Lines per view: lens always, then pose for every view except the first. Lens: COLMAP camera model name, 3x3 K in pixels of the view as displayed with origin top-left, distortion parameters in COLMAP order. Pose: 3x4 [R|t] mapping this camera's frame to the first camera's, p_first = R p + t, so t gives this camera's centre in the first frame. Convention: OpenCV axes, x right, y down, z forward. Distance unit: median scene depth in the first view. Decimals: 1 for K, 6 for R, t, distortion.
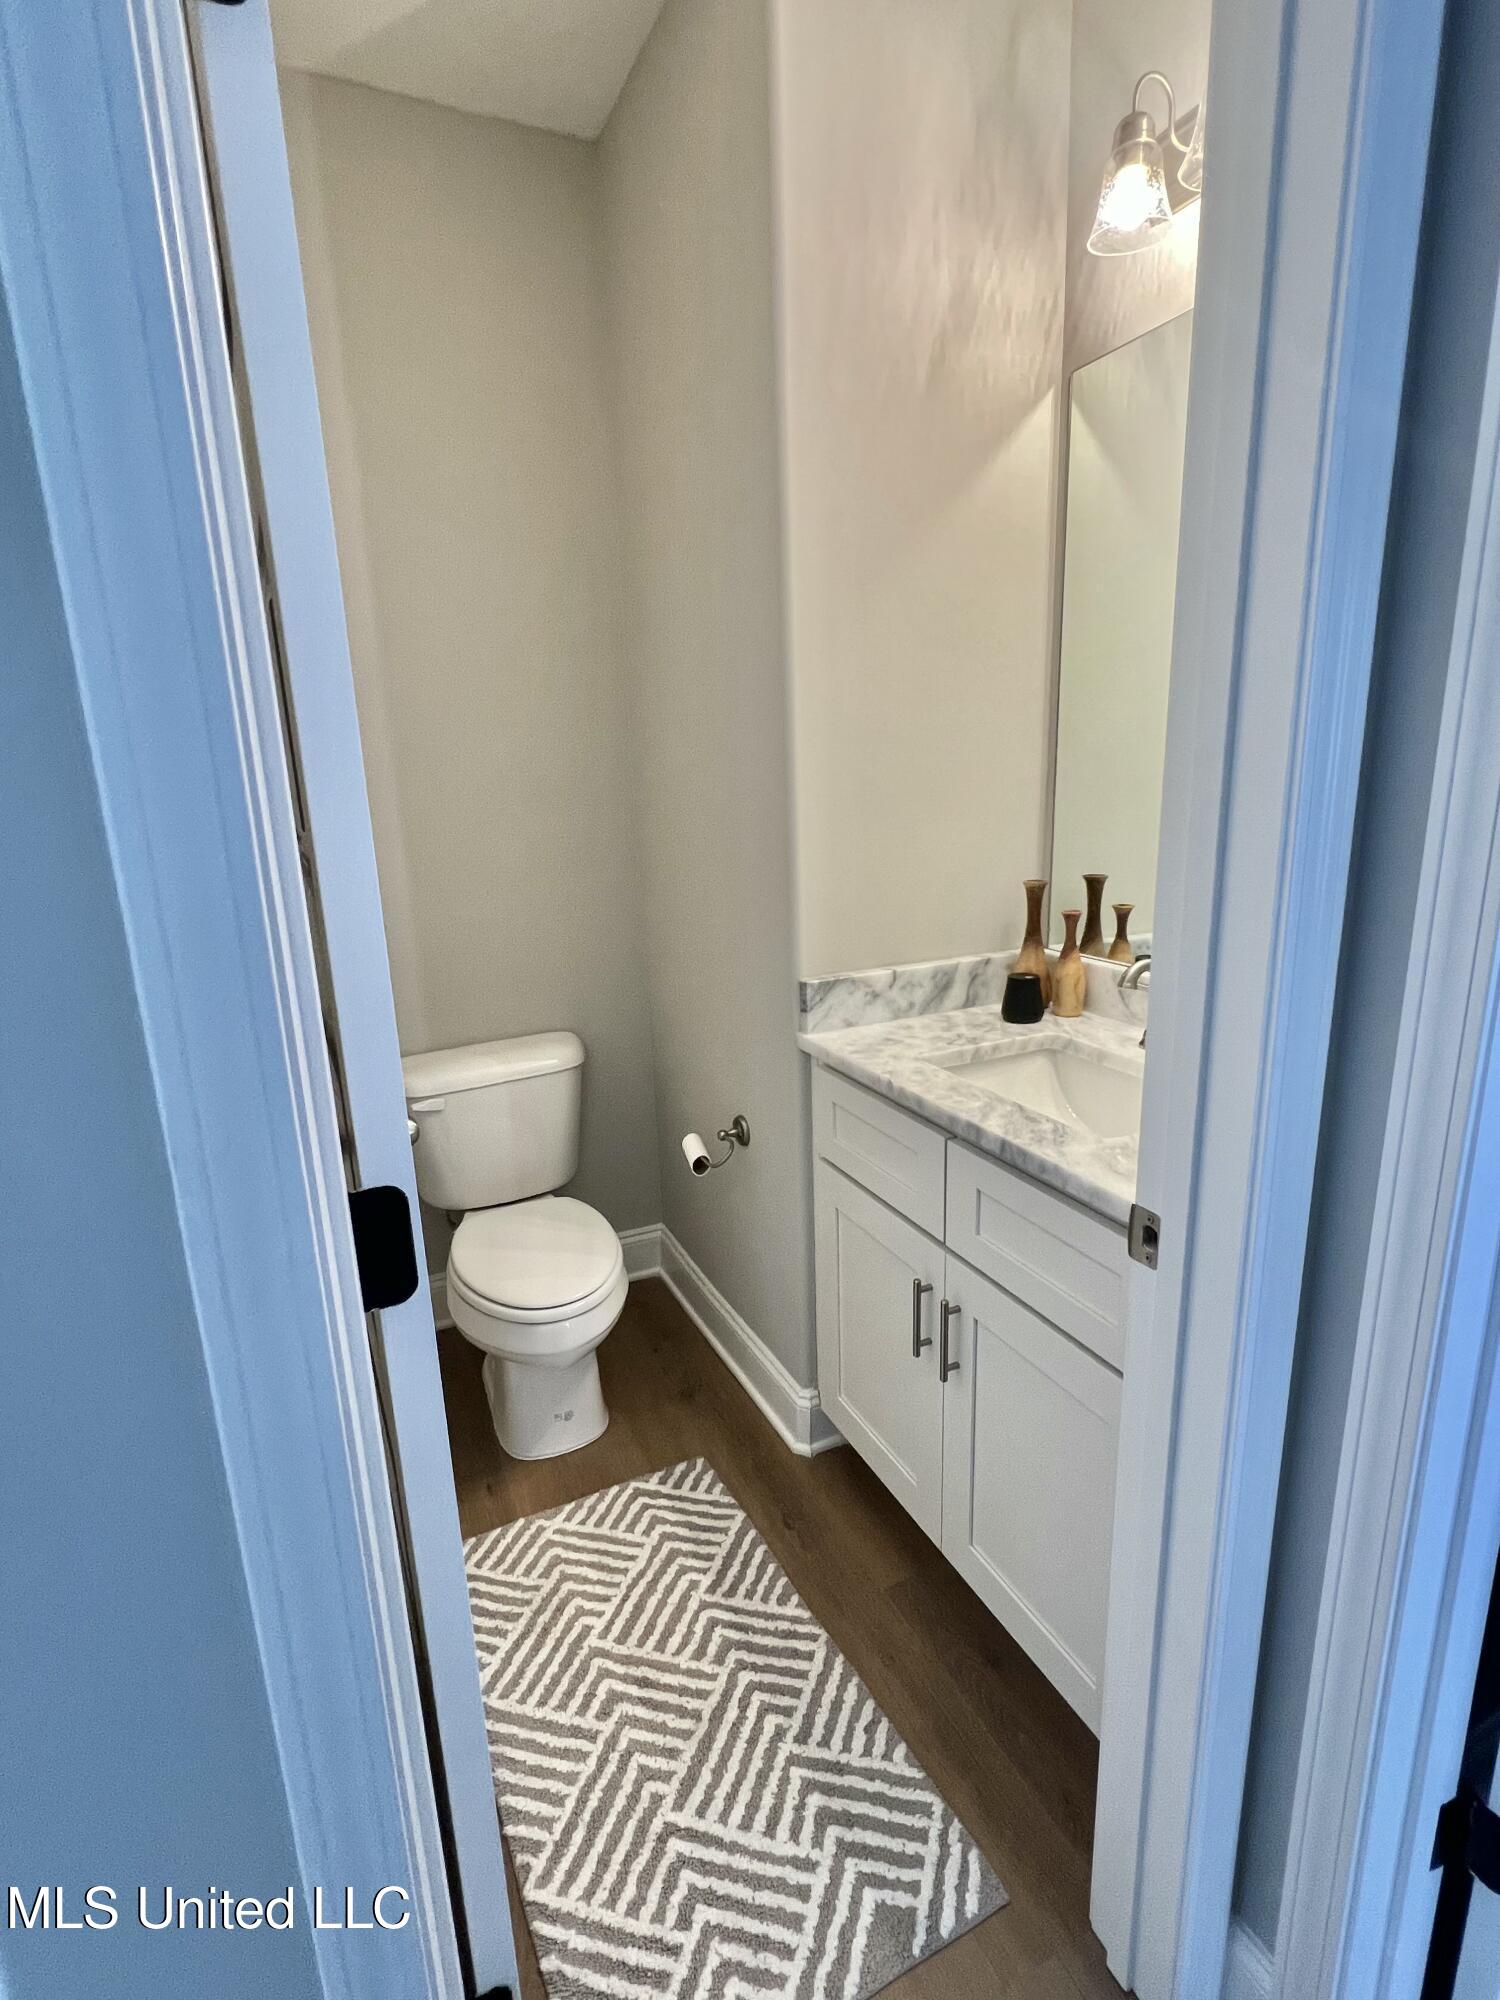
lens RADIAL K [[965.3, 0, 757.8], [0, 965.3, 1007.8], [0, 0, 1]] dist [-0.007492, 0.003614]
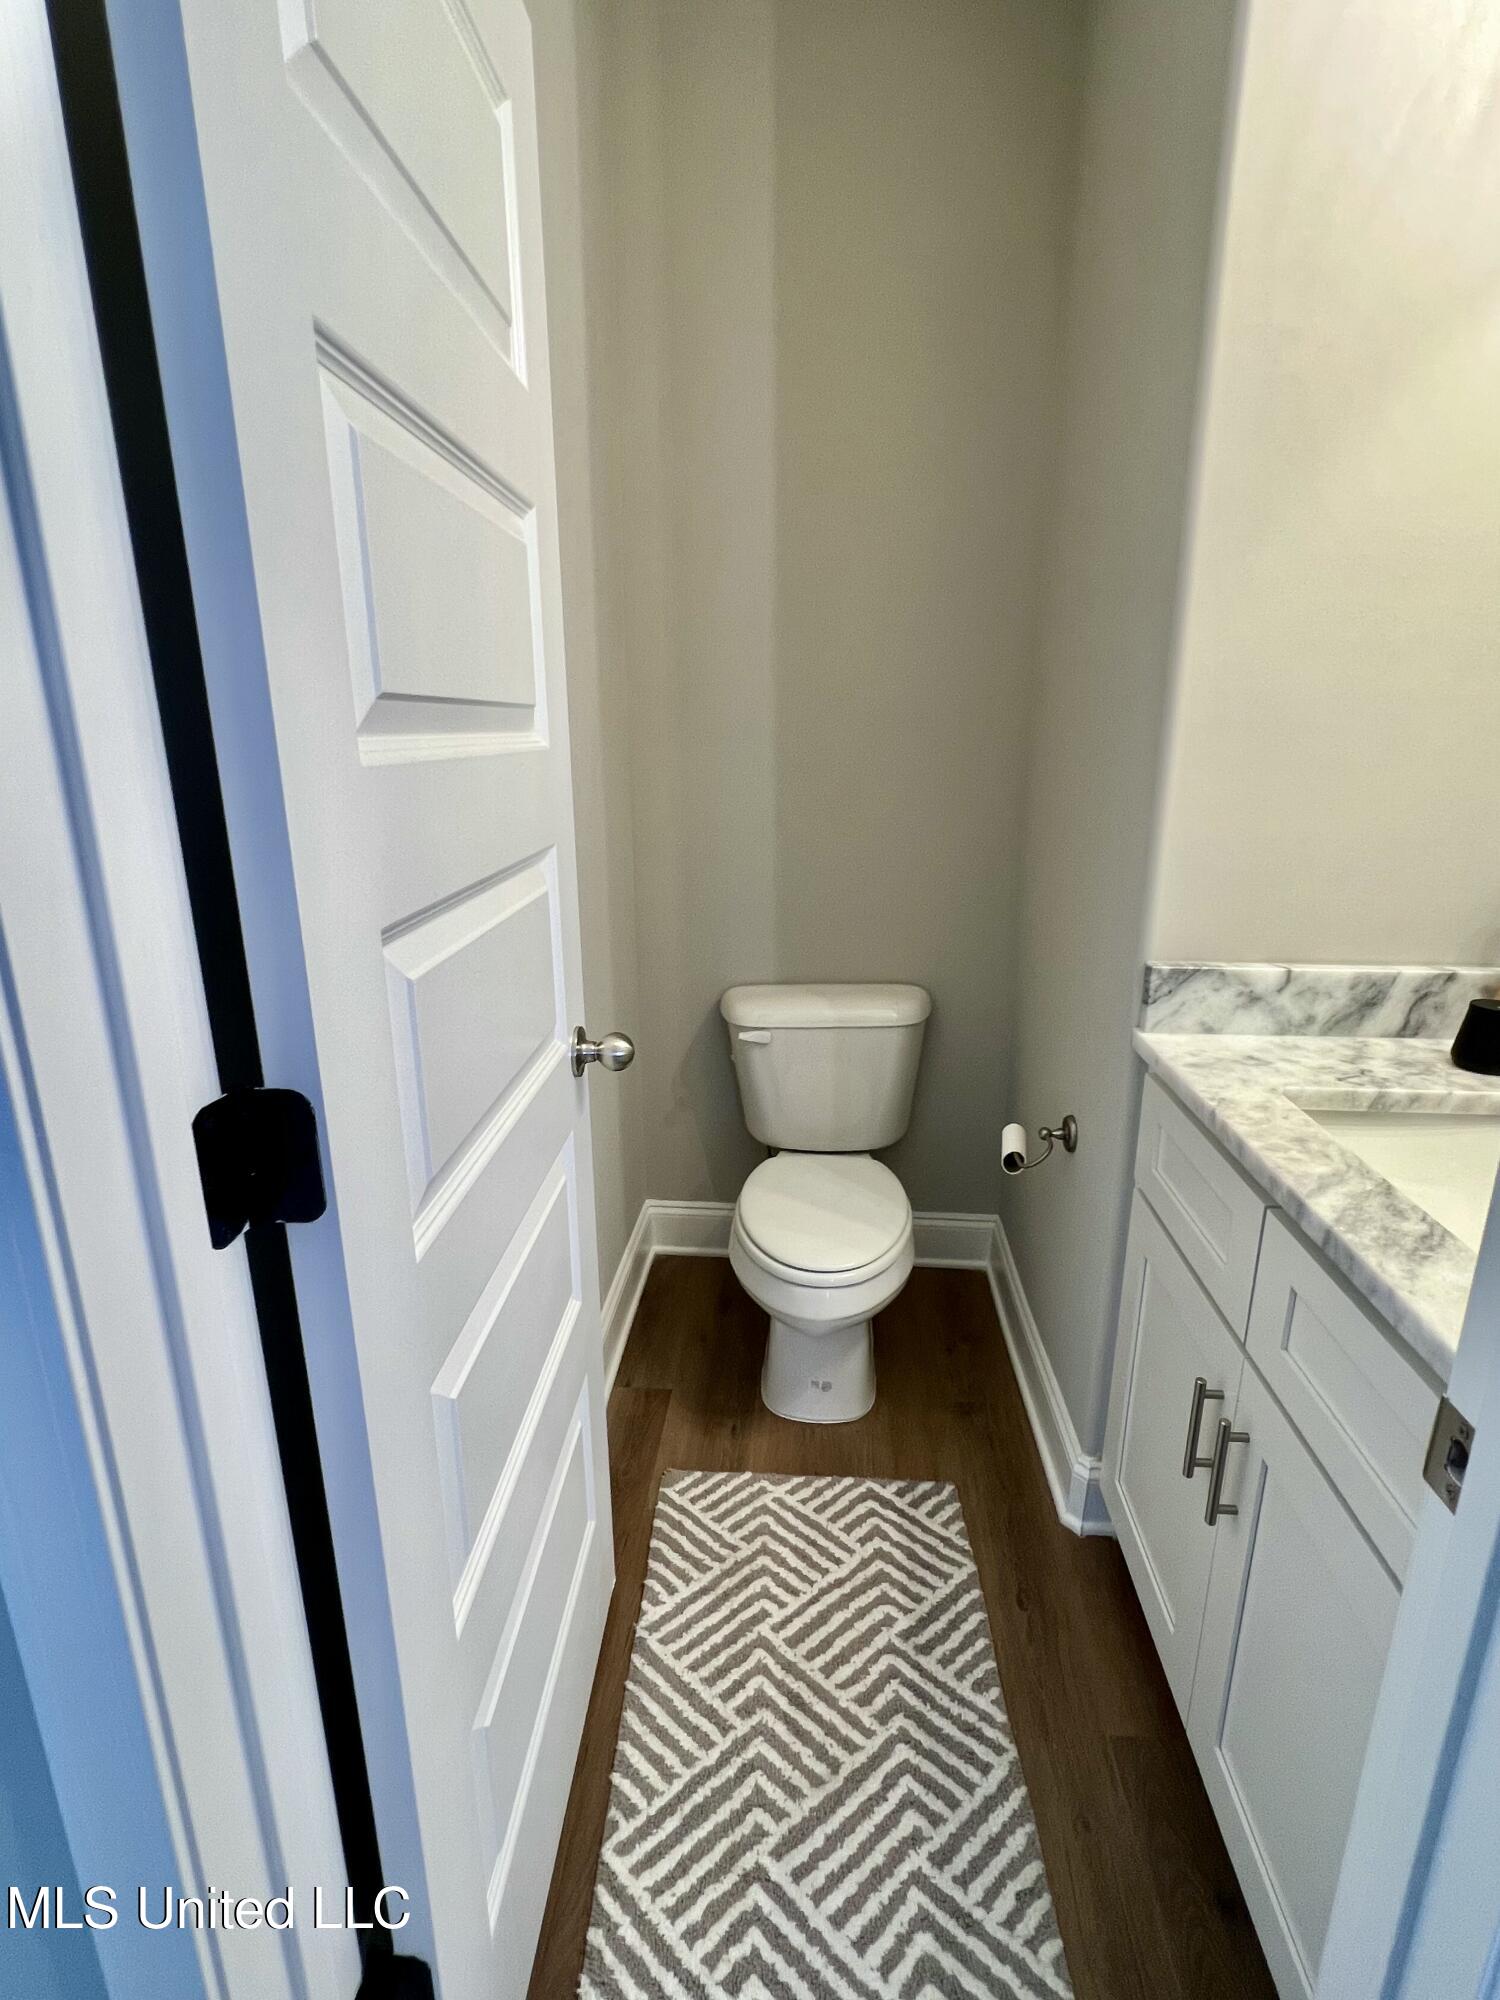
lens RADIAL K [[965.3, 0, 767.1], [0, 965.3, 1004.3], [0, 0, 1]] dist [-0.007492, 0.003614]
pose [[0.869292, 0.165270, -0.465850, 0.153963], [-0.147108, 0.986244, 0.075380, -0.009565], [0.471900, 0.003003, 0.881647, 0.164525]]
